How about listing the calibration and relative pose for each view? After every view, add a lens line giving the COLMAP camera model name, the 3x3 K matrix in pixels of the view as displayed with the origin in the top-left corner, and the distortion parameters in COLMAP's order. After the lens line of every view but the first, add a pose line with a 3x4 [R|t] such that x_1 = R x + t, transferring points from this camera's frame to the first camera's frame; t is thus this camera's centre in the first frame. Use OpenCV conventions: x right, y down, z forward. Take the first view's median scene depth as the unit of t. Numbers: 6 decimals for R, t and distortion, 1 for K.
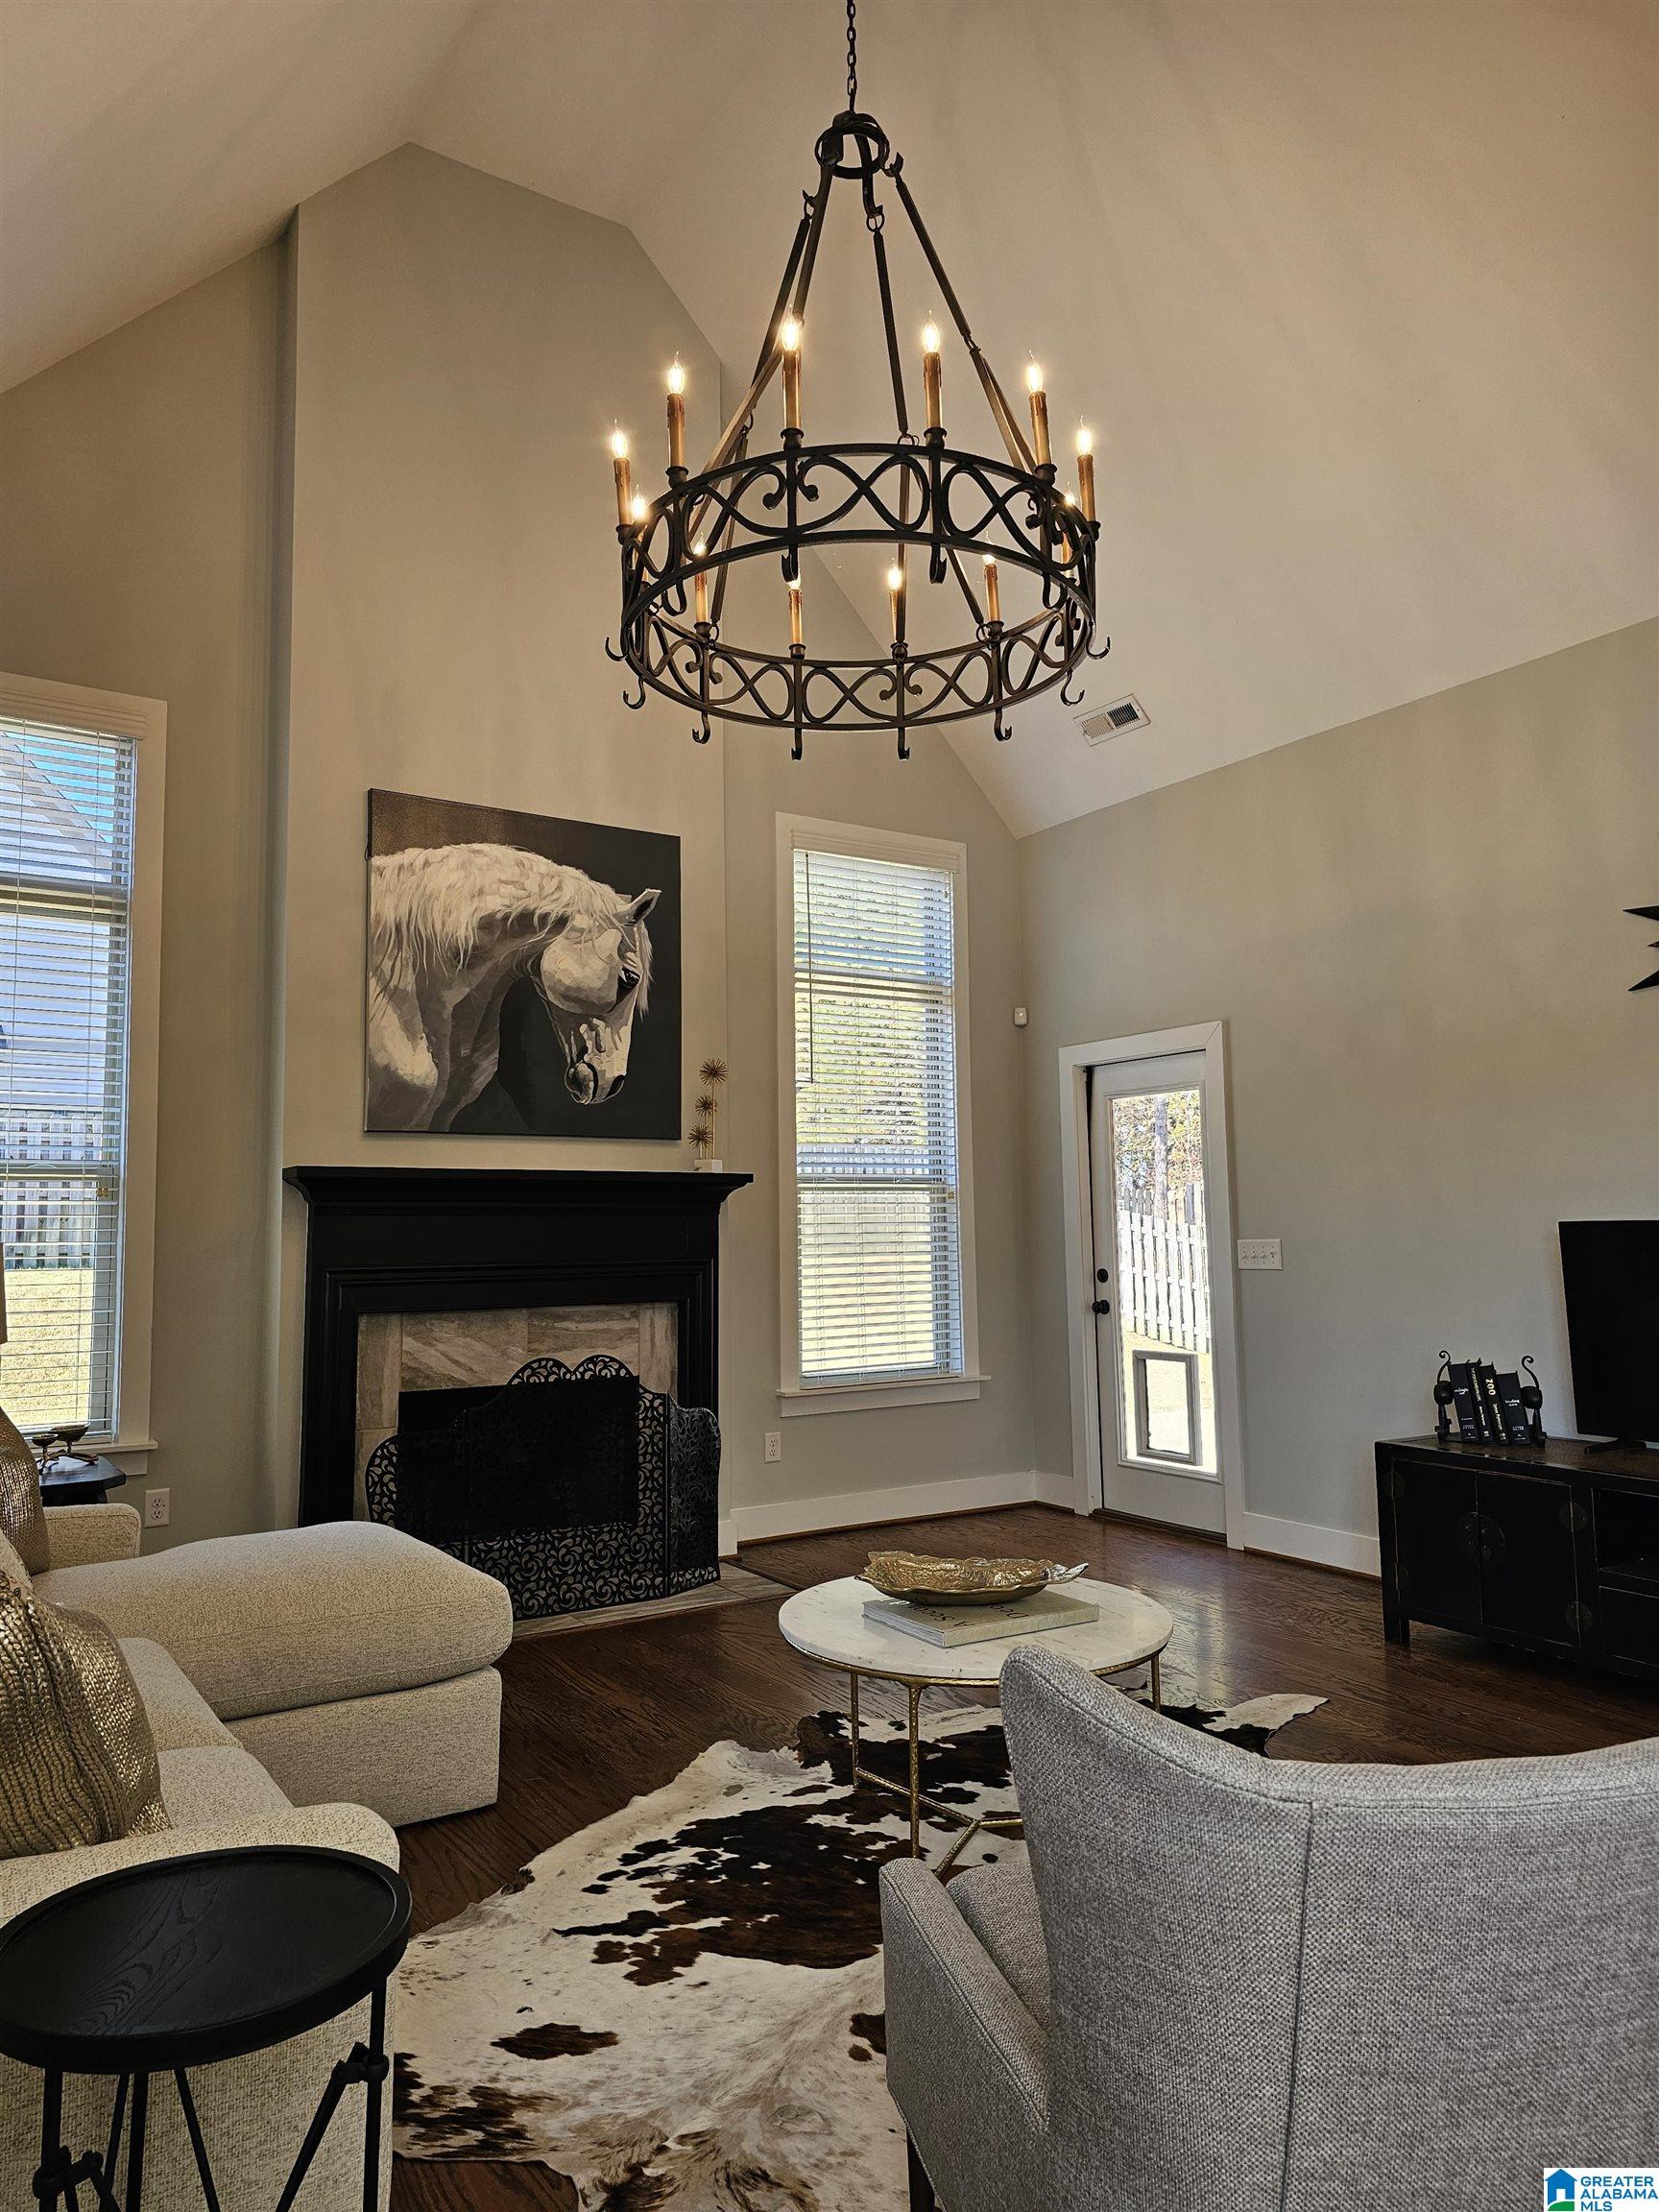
lens RADIAL K [[1469.8, 0, 820.9], [0, 1469.8, 1094.0], [0, 0, 1]] dist [0.064261, -0.060991]
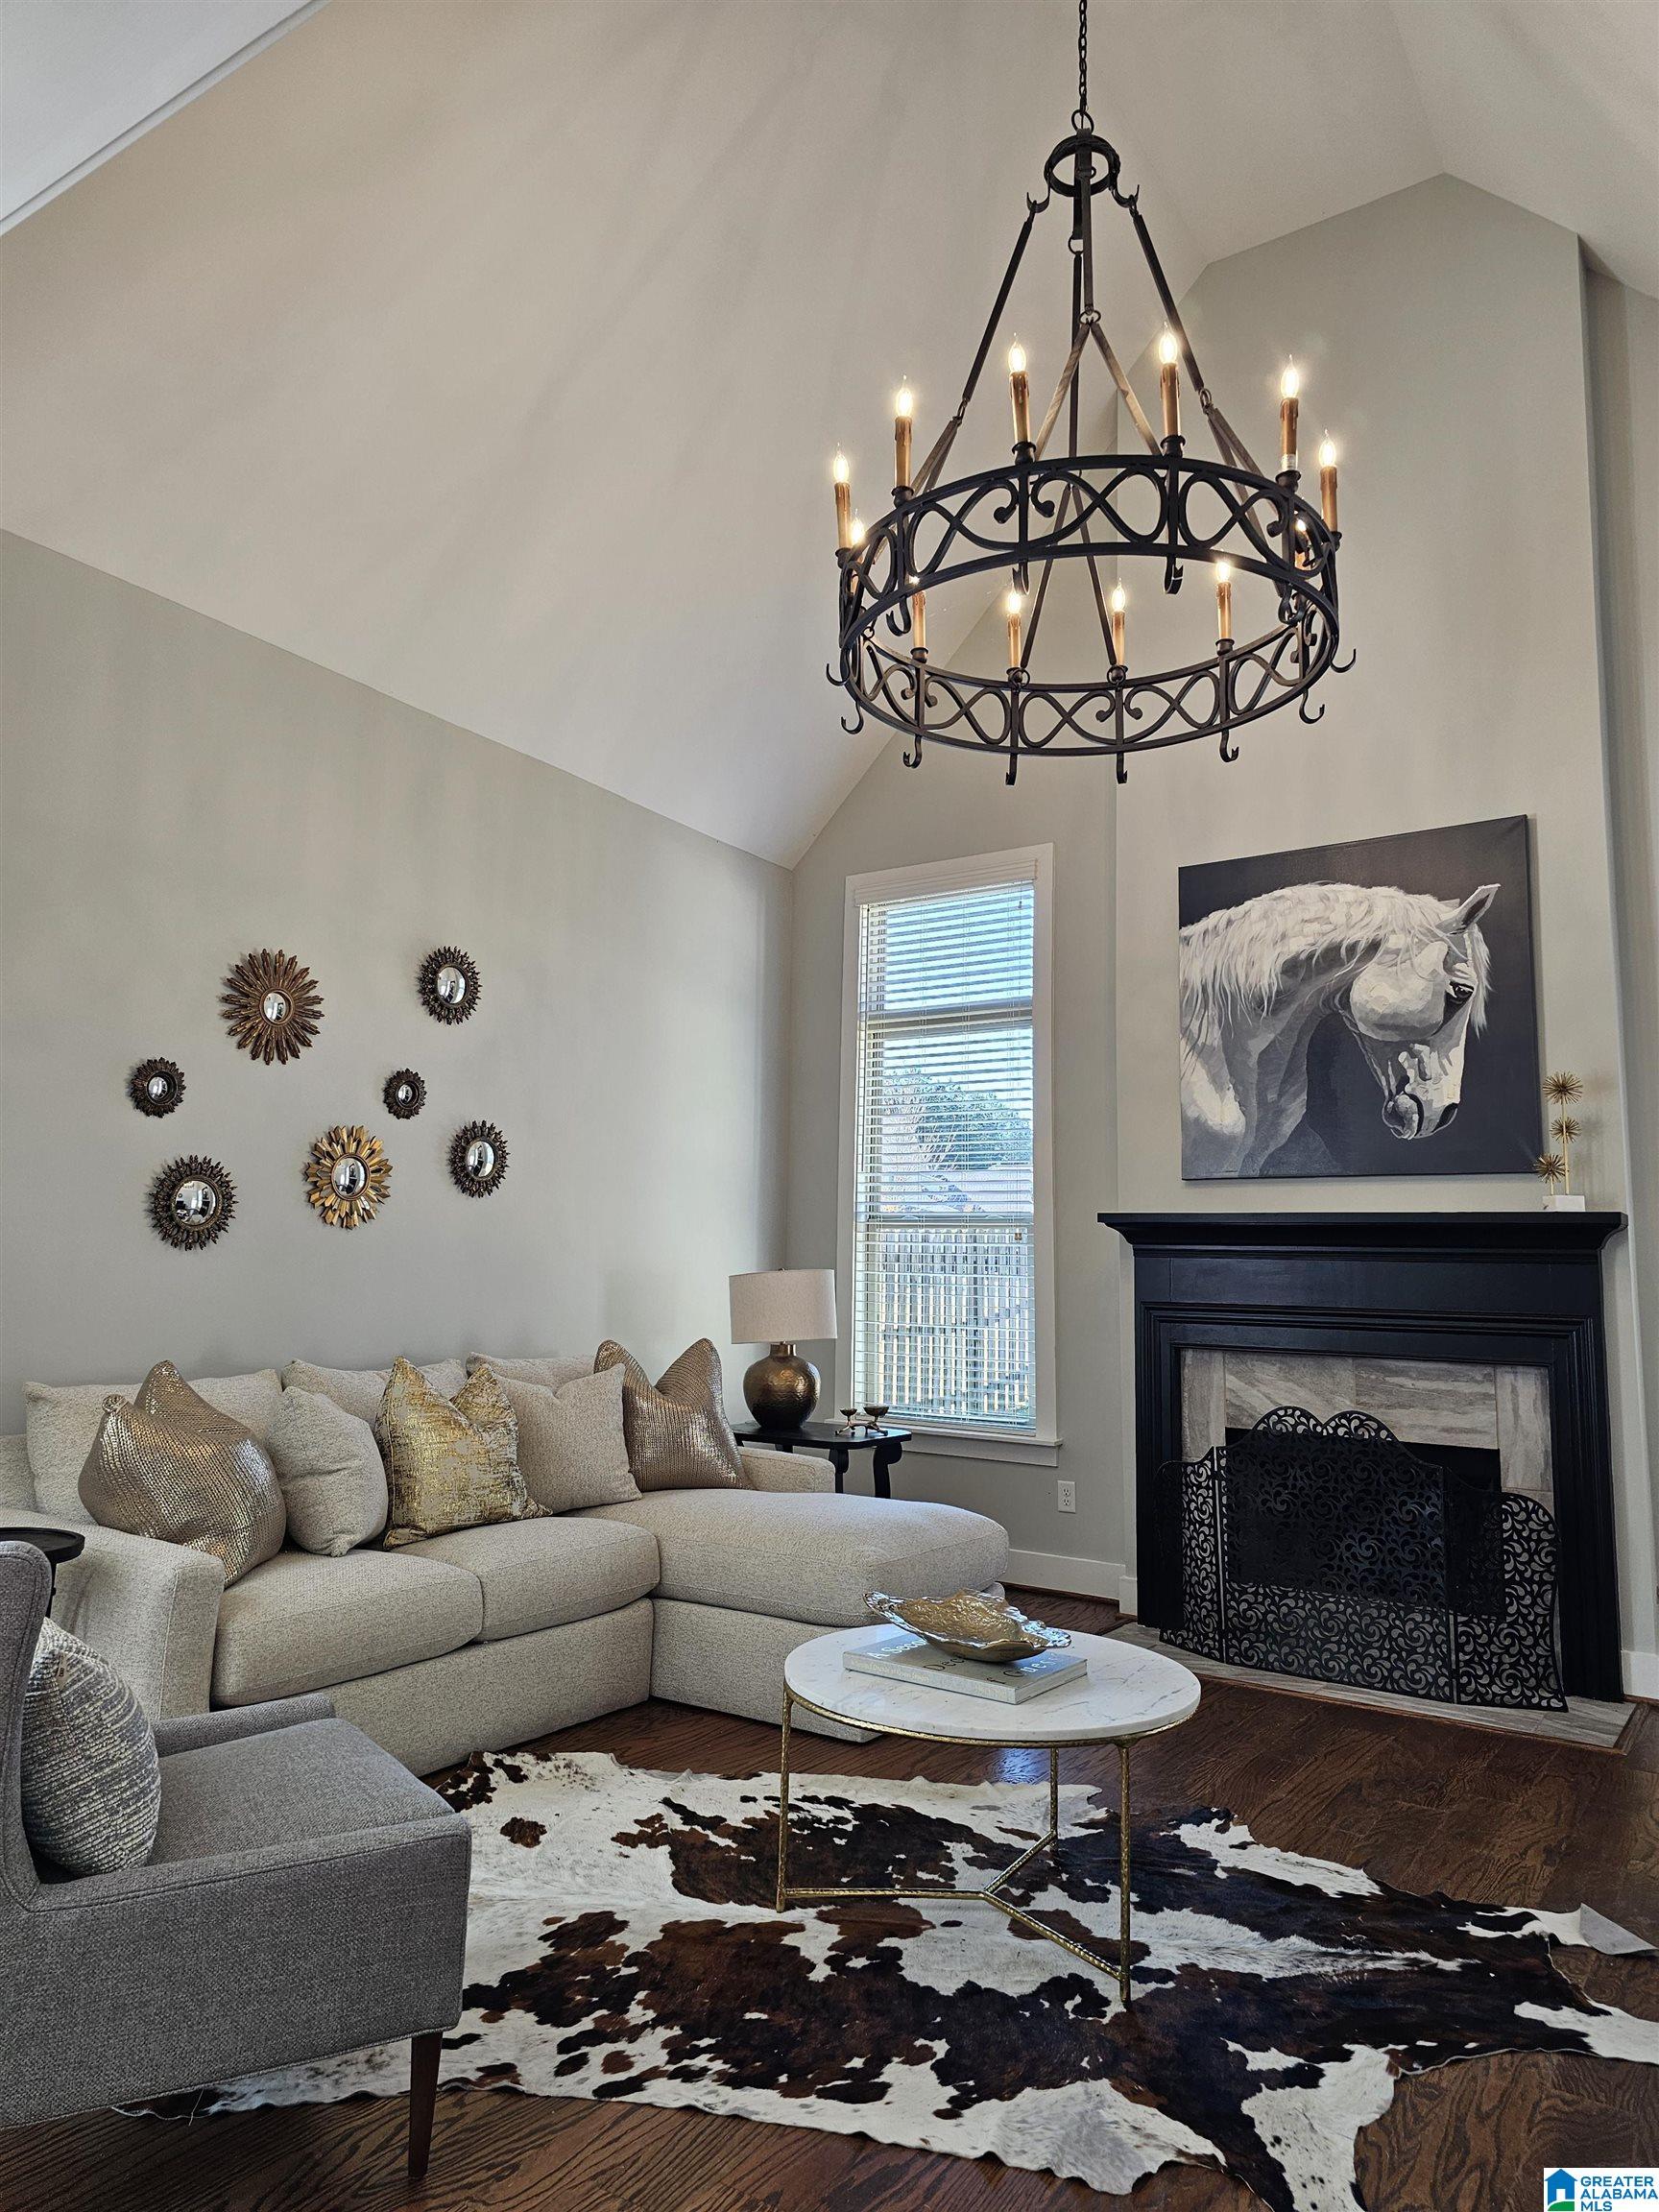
lens RADIAL K [[1469.8, 0, 820.9], [0, 1469.8, 1094.0], [0, 0, 1]] dist [0.064261, -0.060991]
pose [[0.395739, -0.098357, -0.913081, 0.738297], [0.063638, 0.994795, -0.079578, 0.039684], [0.916156, -0.026614, 0.399938, 0.407695]]
